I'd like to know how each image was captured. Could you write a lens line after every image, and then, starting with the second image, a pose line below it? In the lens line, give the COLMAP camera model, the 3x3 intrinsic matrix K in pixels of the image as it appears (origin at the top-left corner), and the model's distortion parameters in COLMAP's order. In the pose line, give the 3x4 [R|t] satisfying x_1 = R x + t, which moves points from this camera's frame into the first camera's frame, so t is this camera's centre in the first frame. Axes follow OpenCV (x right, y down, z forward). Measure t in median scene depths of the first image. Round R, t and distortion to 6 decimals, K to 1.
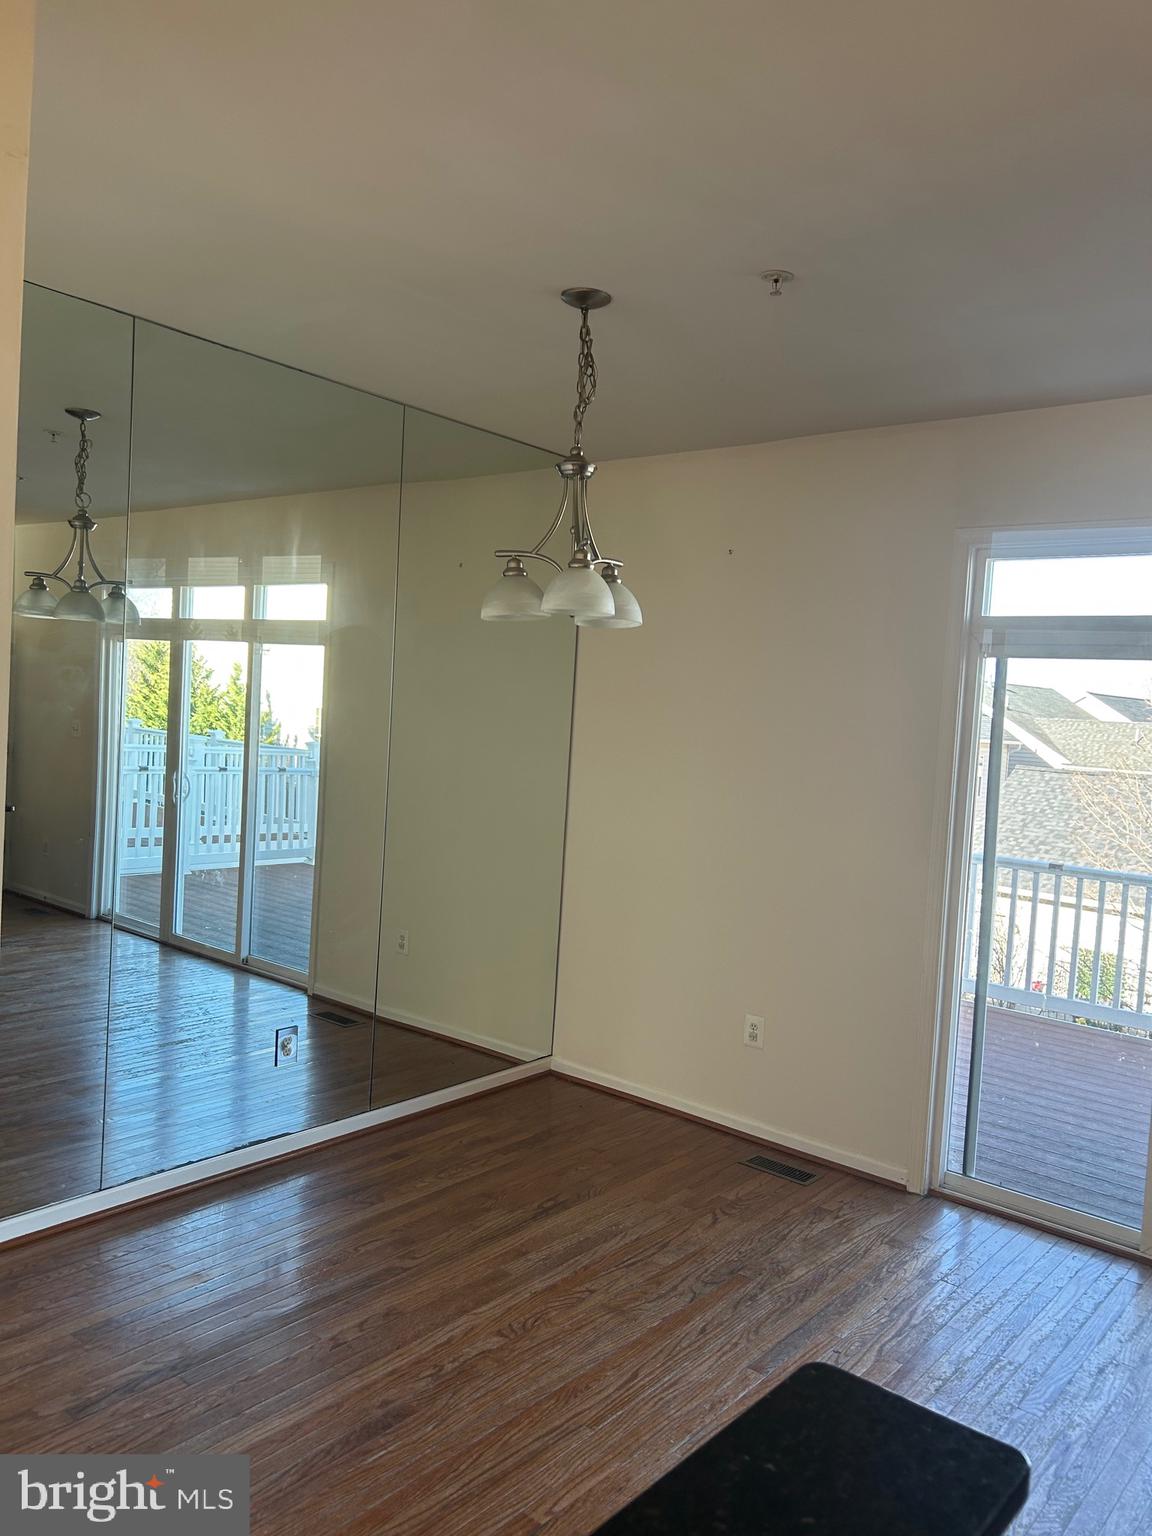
lens RADIAL K [[1160.3, 0, 557.5], [0, 1160.3, 775.9], [0, 0, 1]] dist [0.048873, -0.062092]
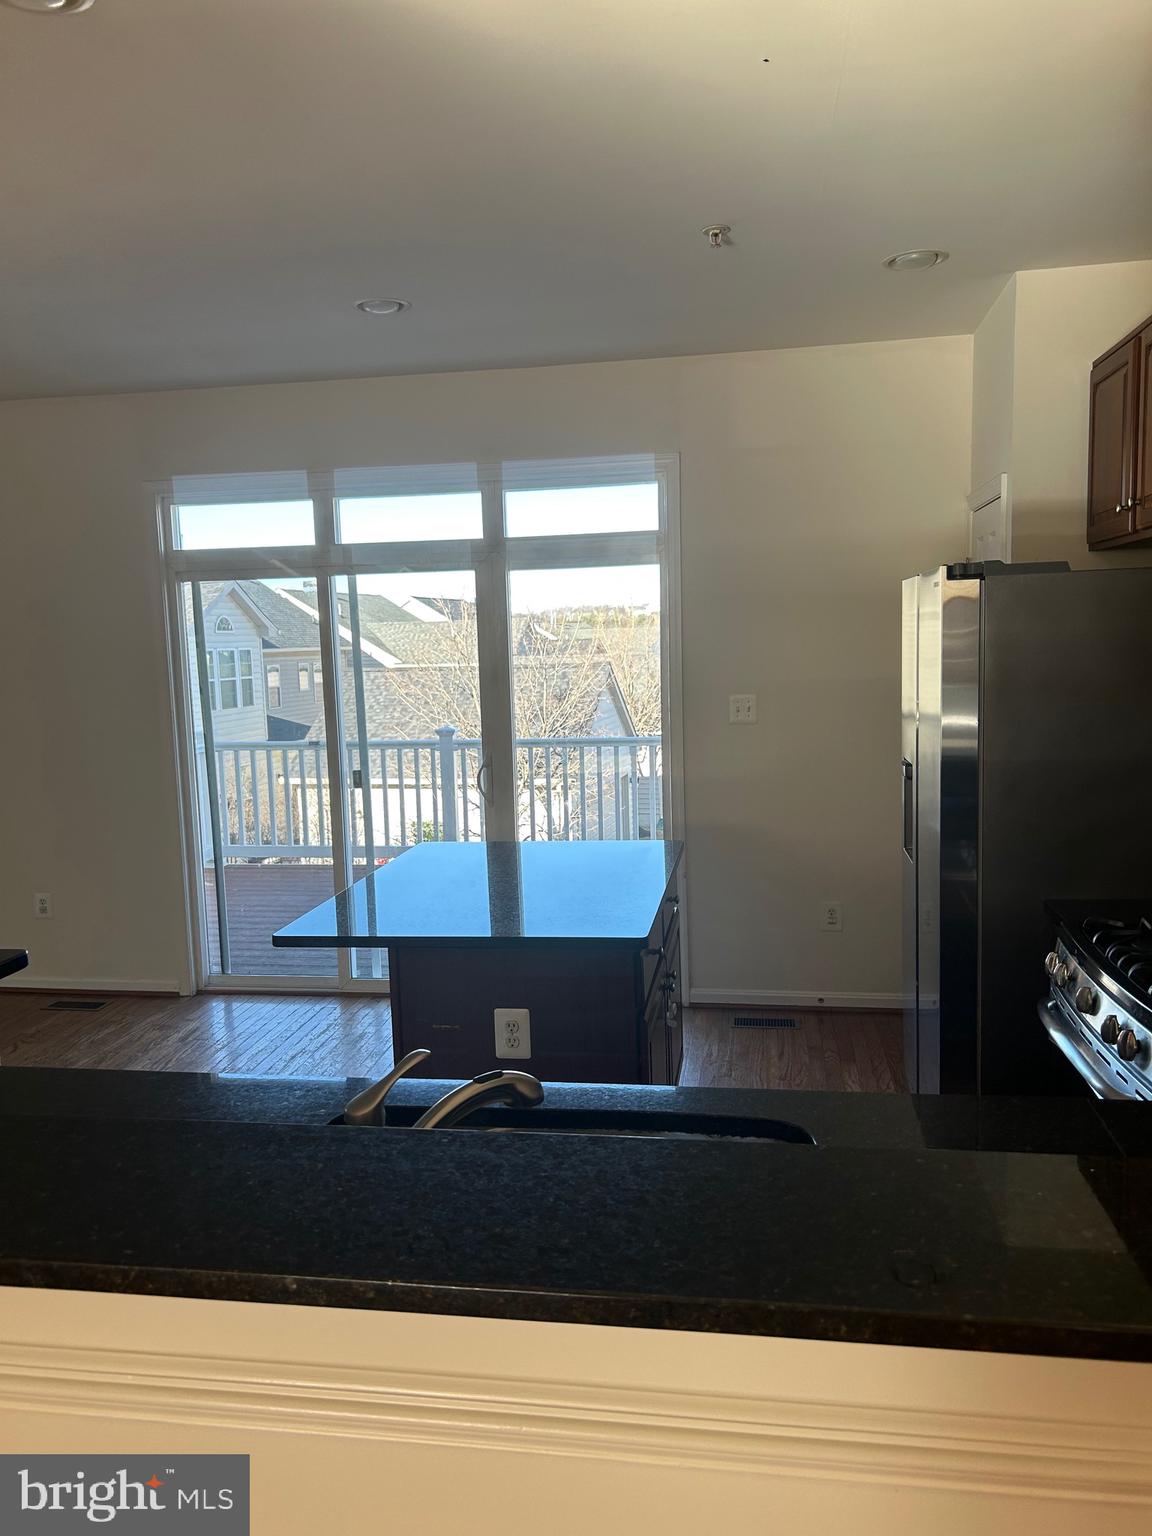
lens RADIAL K [[1160.3, 0, 557.5], [0, 1160.3, 775.9], [0, 0, 1]] dist [0.048873, -0.062092]
pose [[0.853586, -0.144282, 0.500574, 0.041074], [0.108484, 0.989047, 0.100087, 0.026856], [-0.509532, -0.031129, 0.859888, -0.330069]]
